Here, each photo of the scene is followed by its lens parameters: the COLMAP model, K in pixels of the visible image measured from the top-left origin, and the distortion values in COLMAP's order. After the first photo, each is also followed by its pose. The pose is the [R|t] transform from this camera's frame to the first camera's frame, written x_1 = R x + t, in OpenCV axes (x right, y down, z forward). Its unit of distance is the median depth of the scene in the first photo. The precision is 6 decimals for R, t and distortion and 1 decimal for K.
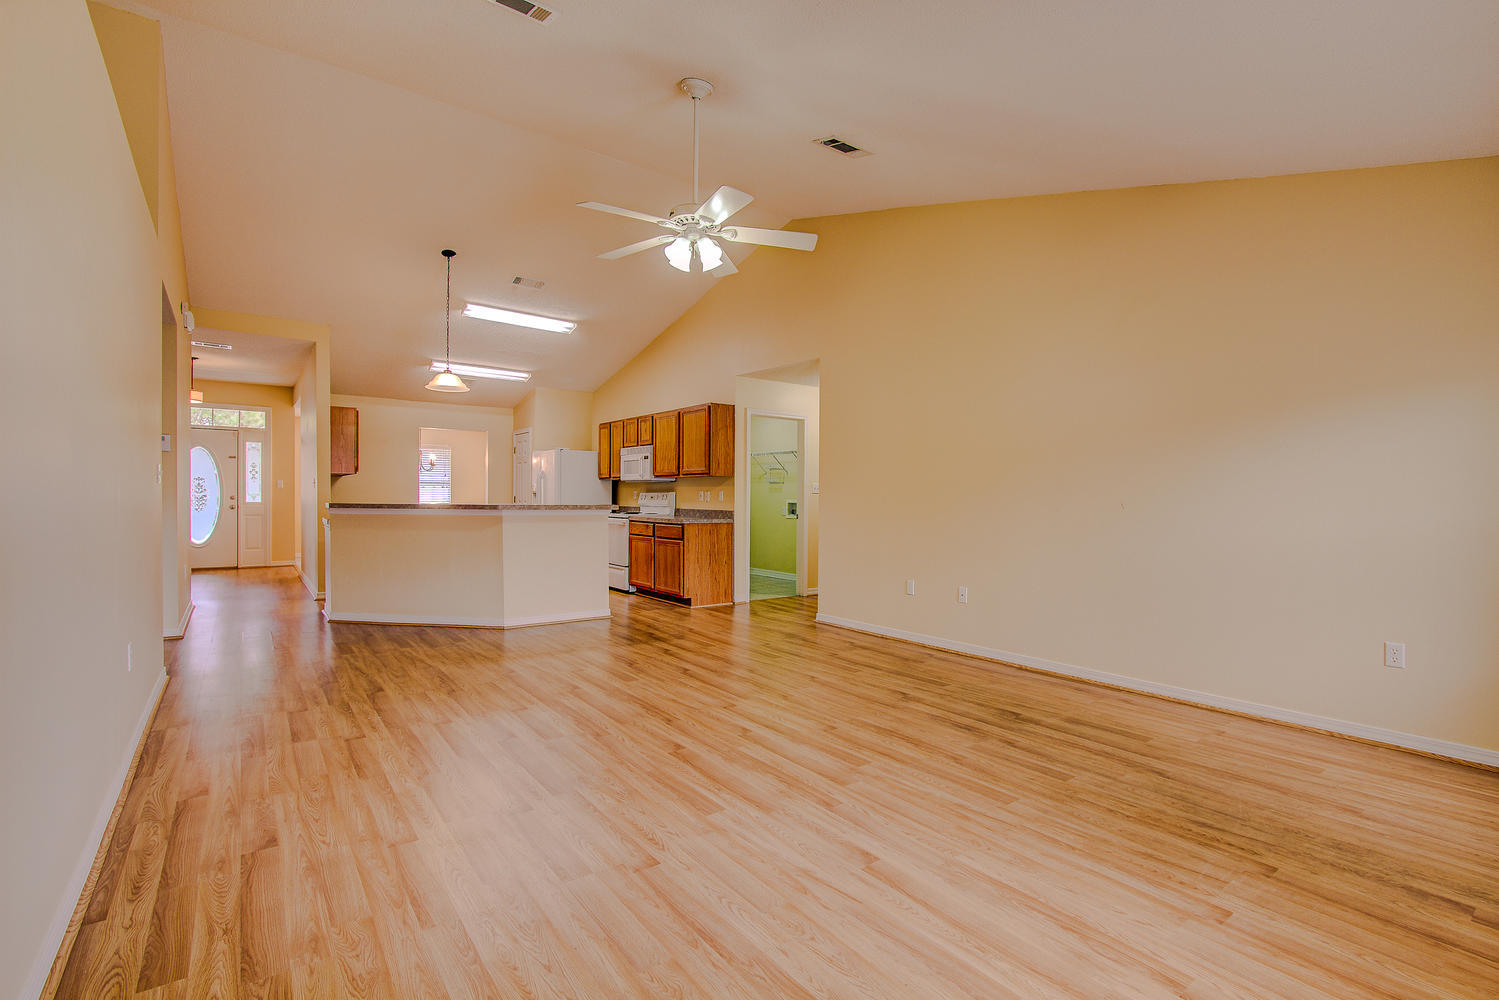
lens RADIAL K [[688.0, 0, 761.8], [0, 688.0, 505.9], [0, 0, 1]] dist [-0.021022, 0.000805]
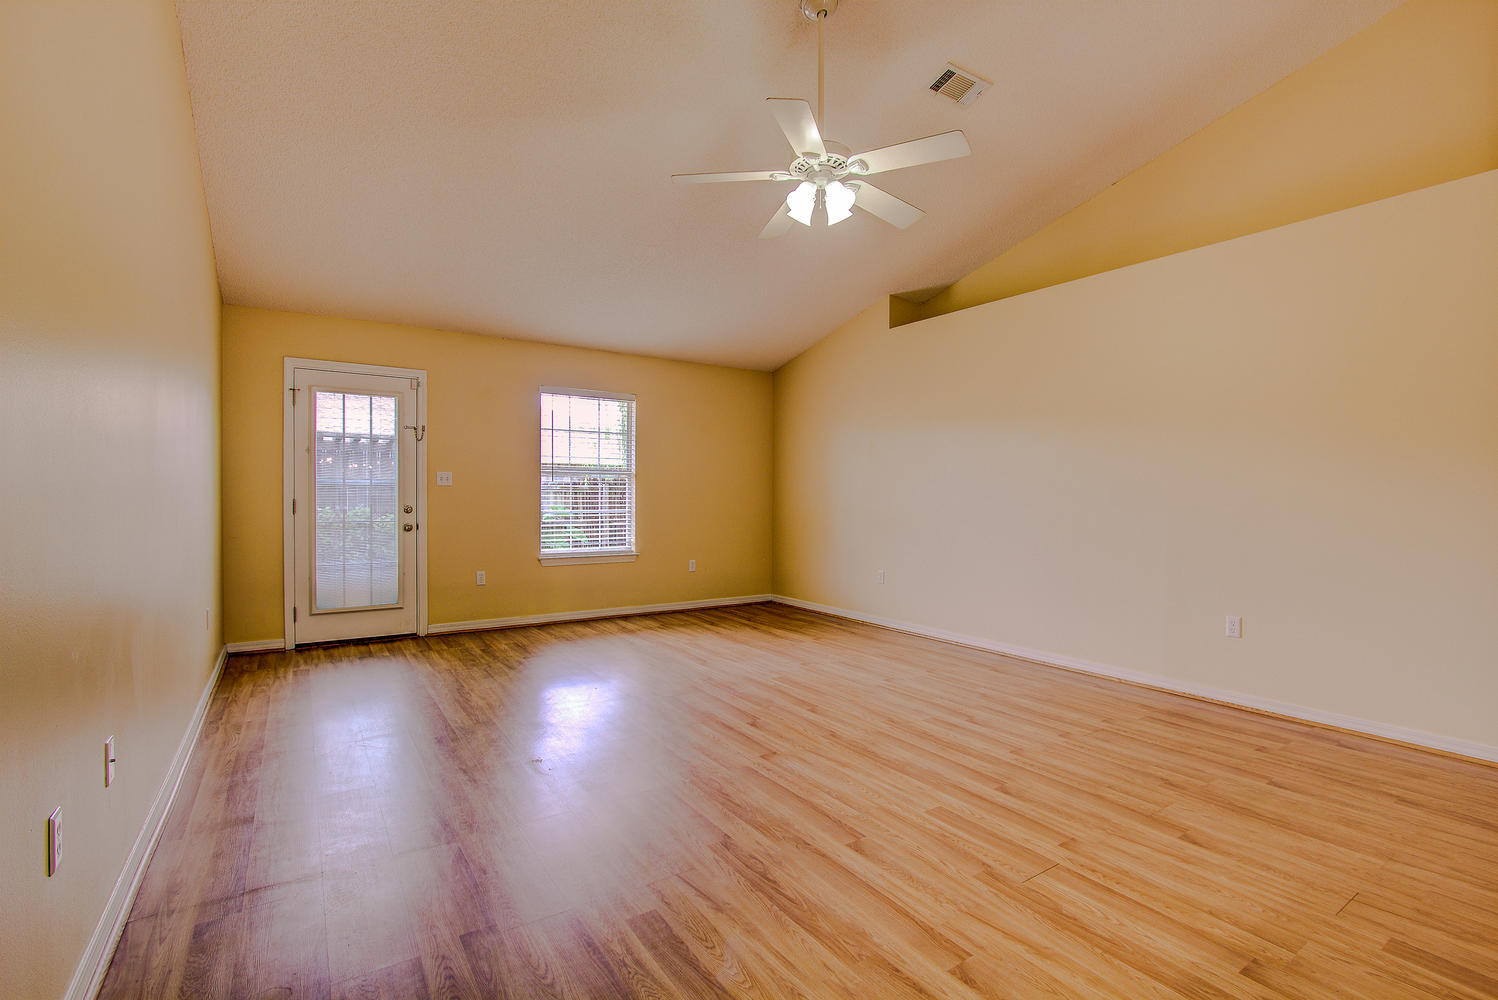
lens RADIAL K [[687.5, 0, 761.3], [0, 687.5, 505.9], [0, 0, 1]] dist [-0.021022, 0.000805]
pose [[-0.998375, -0.017633, 0.054189, -0.077772], [-0.016282, 0.999548, 0.025274, -0.021749], [-0.054610, 0.024351, -0.998211, 1.835230]]
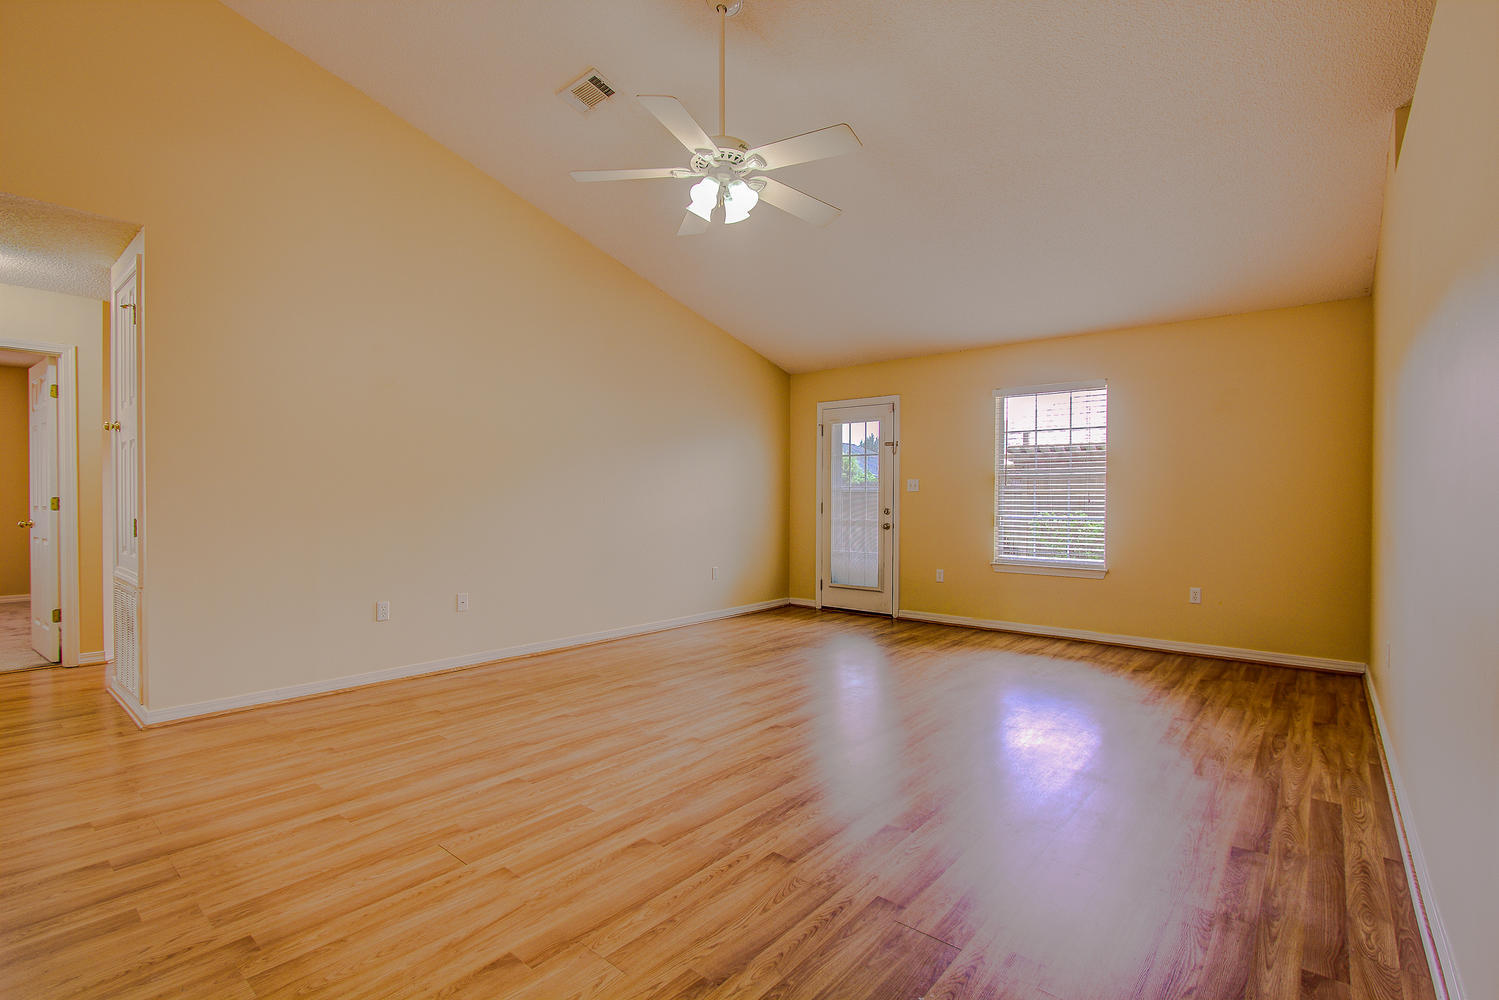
lens RADIAL K [[688.0, 0, 761.8], [0, 688.0, 505.9], [0, 0, 1]] dist [-0.021022, 0.000805]
pose [[-0.227325, -0.022041, 0.973569, -0.910616], [0.001289, 0.999736, 0.022934, -0.020666], [-0.973818, 0.006468, -0.227237, 1.137573]]
